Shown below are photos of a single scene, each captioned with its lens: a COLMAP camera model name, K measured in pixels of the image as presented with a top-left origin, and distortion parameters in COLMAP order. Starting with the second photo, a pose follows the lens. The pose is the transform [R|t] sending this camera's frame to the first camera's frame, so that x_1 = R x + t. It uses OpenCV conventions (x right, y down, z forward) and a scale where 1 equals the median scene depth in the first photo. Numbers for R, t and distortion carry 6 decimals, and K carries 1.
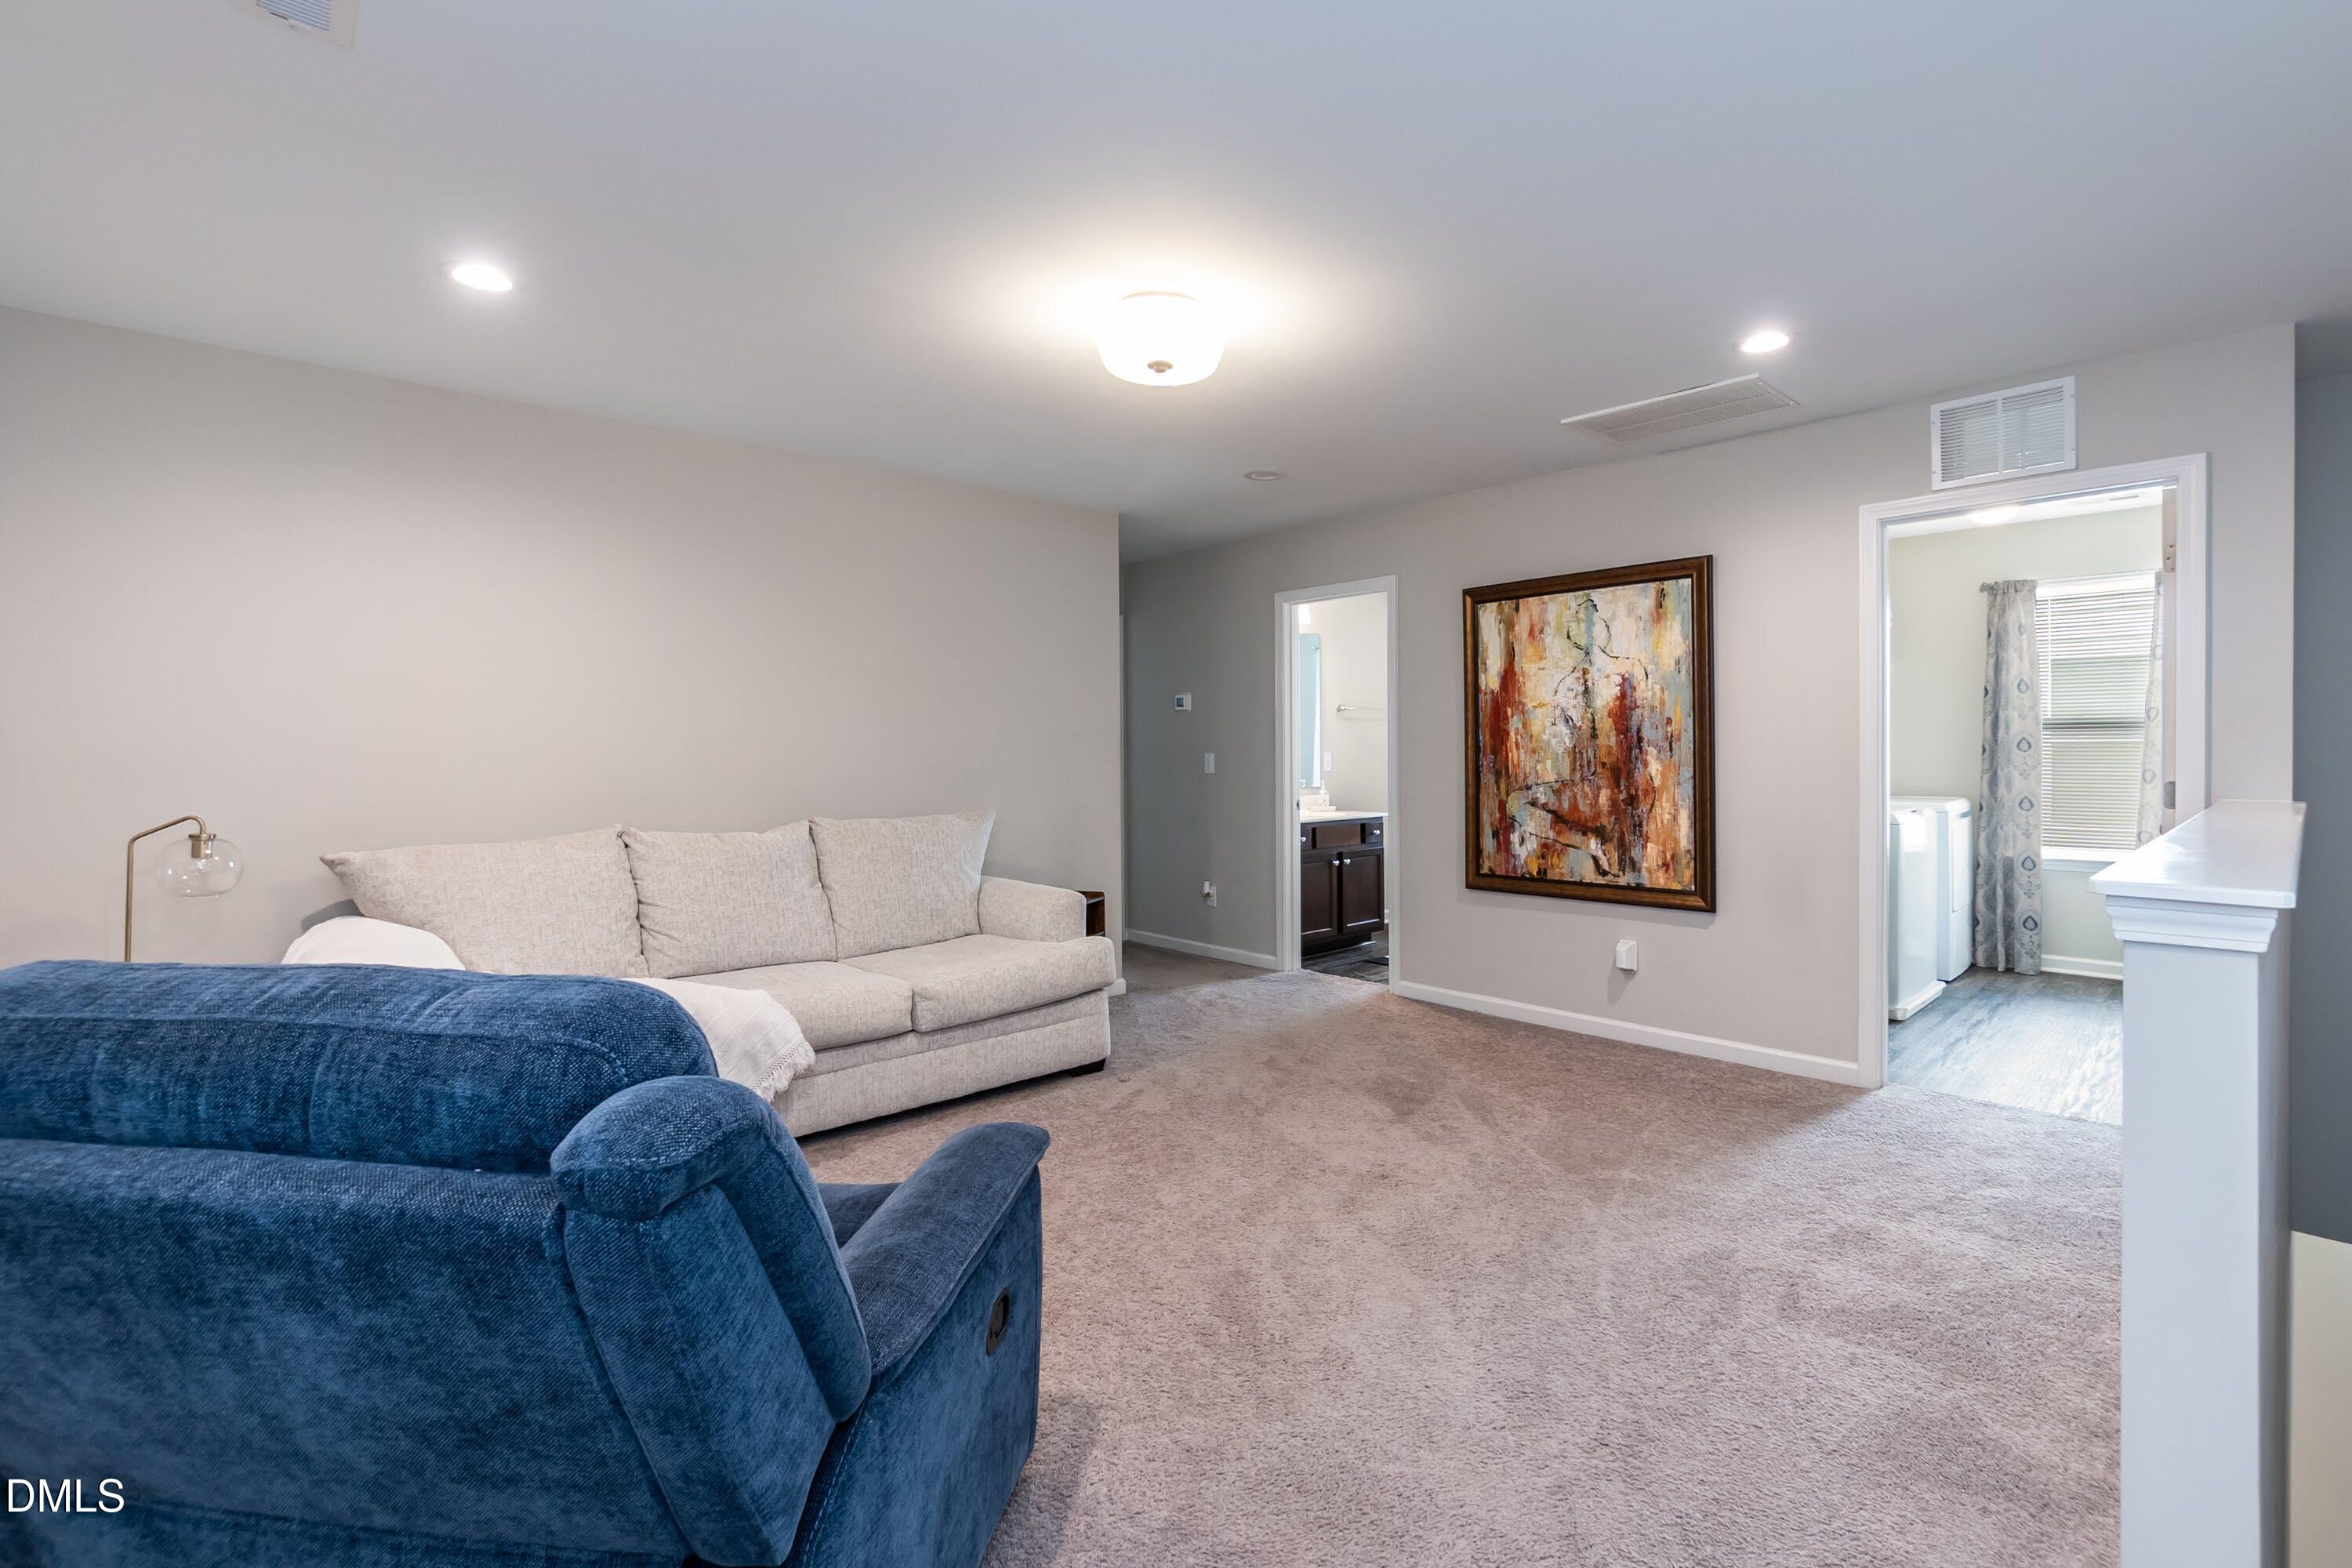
lens RADIAL K [[1029.0, 0, 1179.0], [0, 1029.0, 762.8], [0, 0, 1]] dist [0.005115, 0.000545]
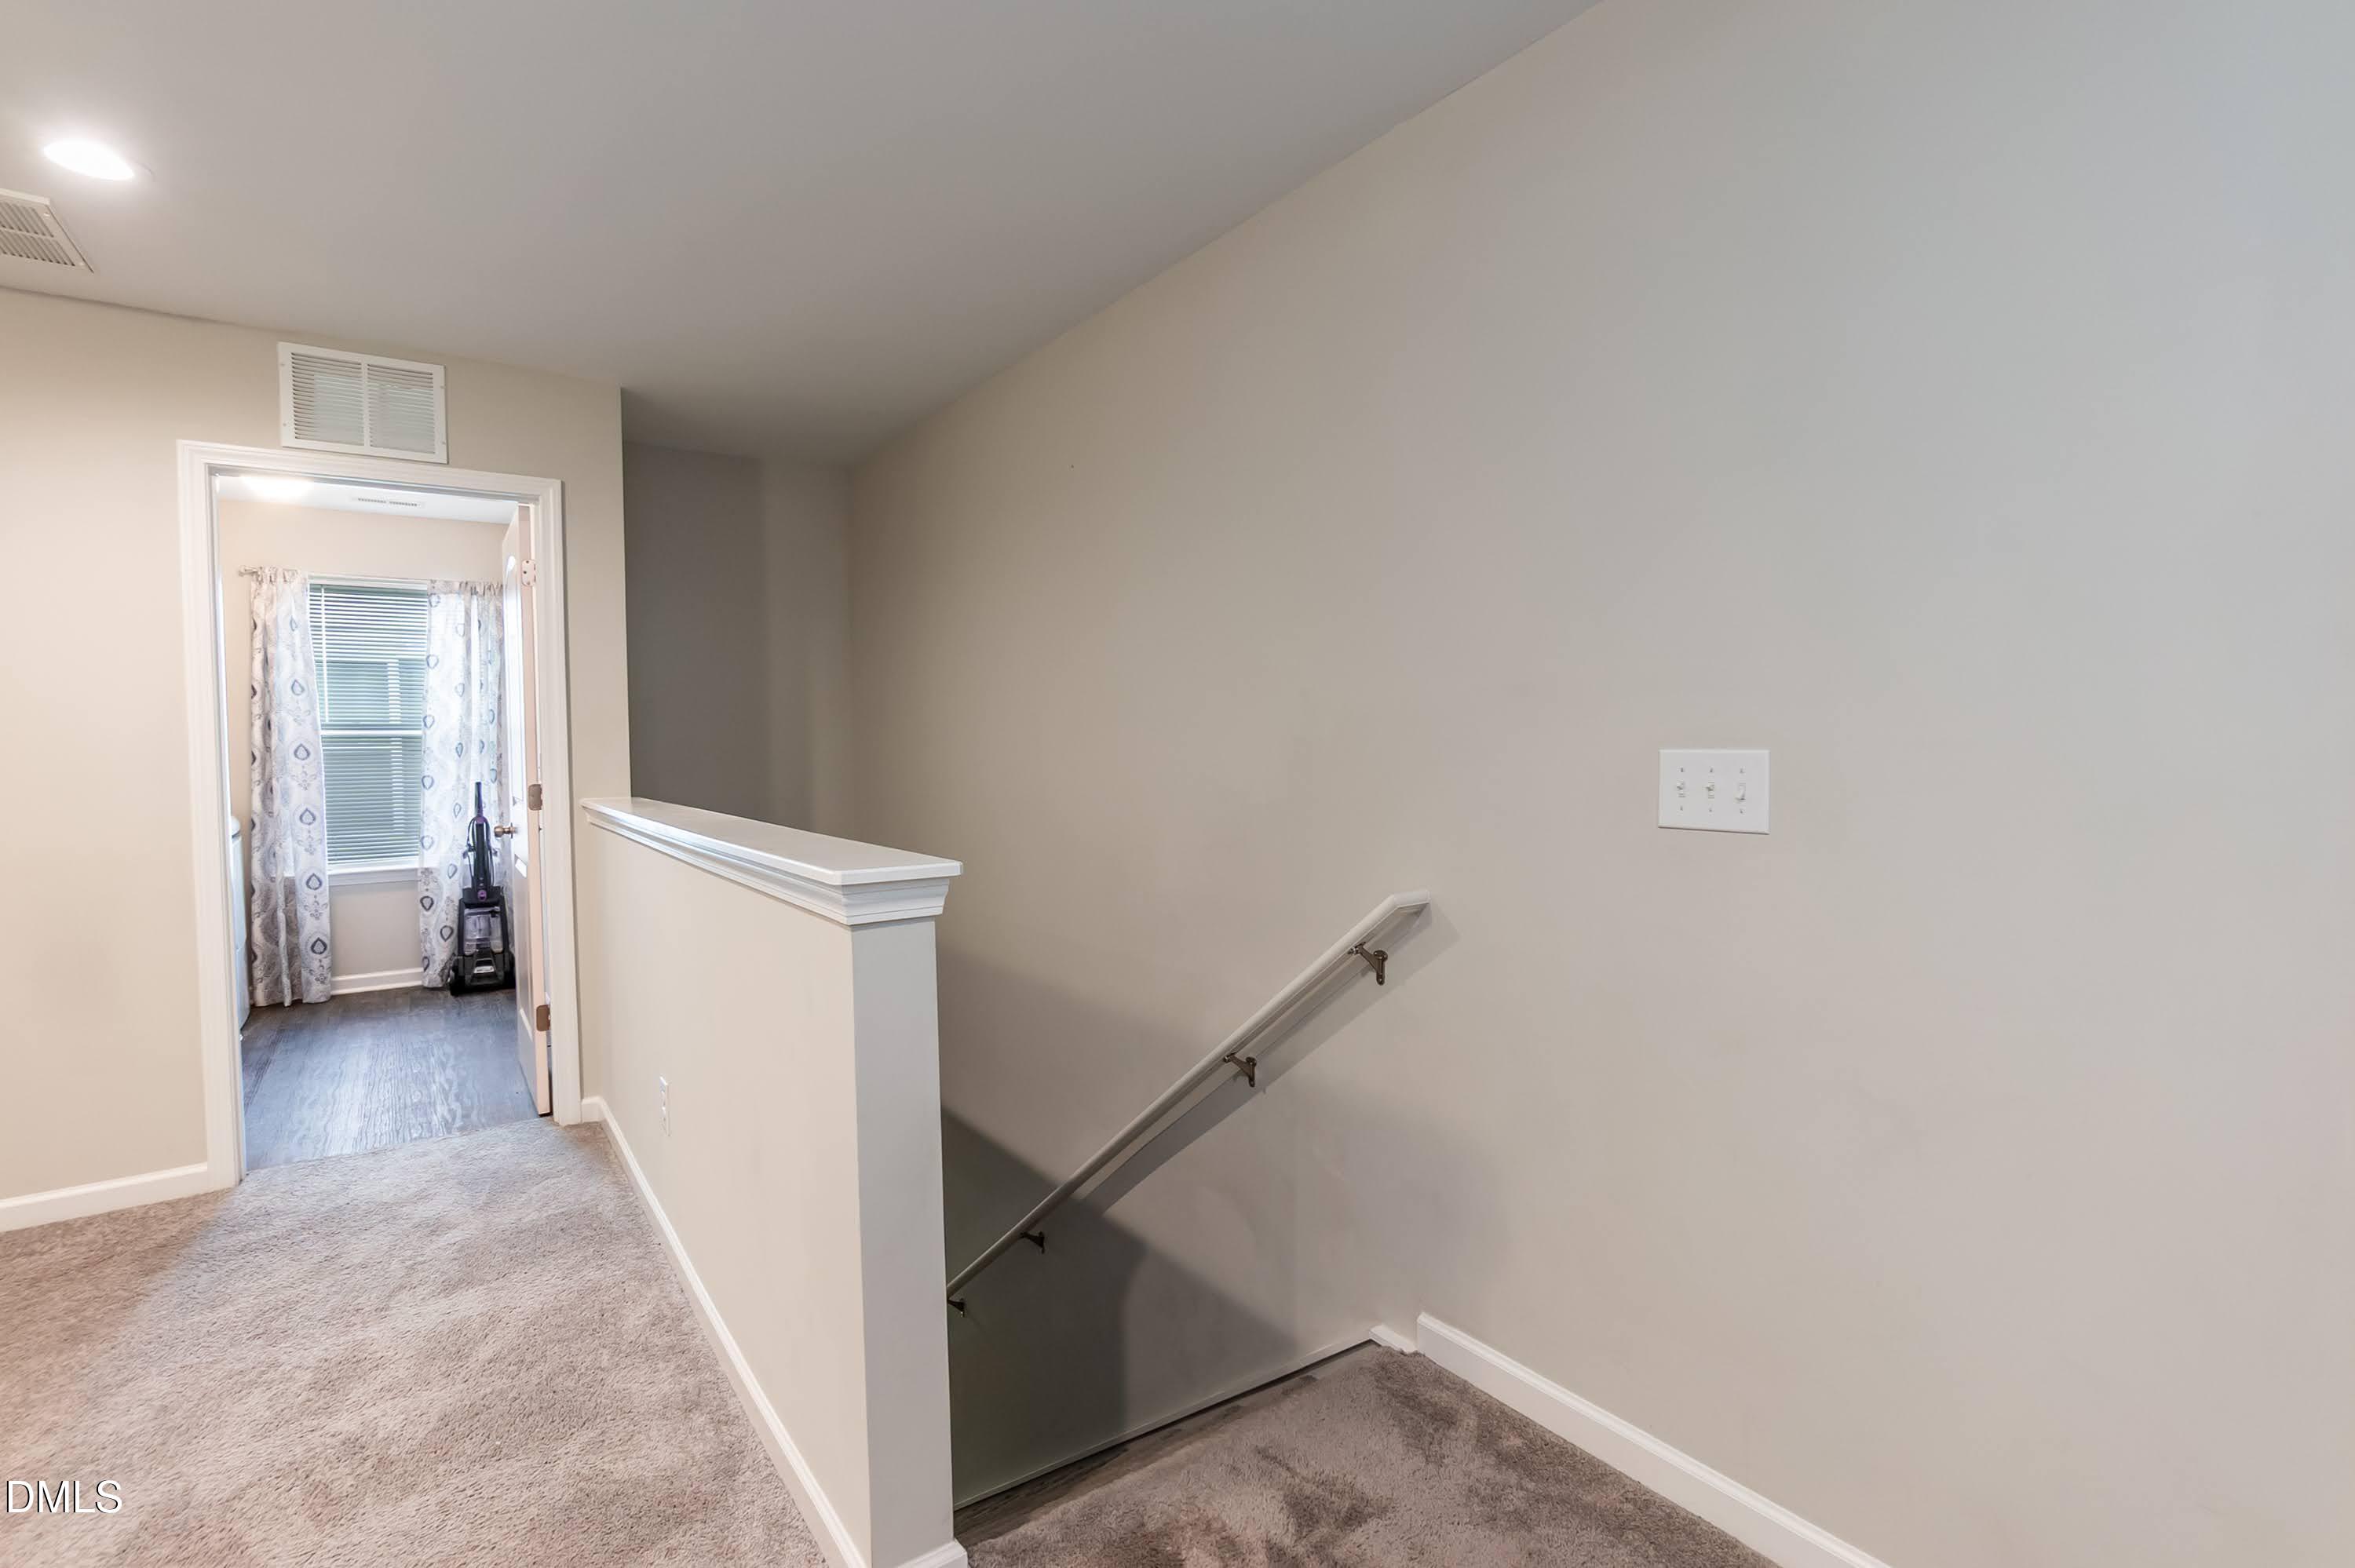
lens RADIAL K [[1097.1, 0, 1179.3], [0, 1097.1, 781.7], [0, 0, 1]] dist [-0.002052, 0.000903]
pose [[0.128016, -0.033939, 0.991191, -0.060272], [0.025709, 0.999192, 0.030893, -0.002306], [-0.991439, 0.021528, 0.128785, 0.172107]]
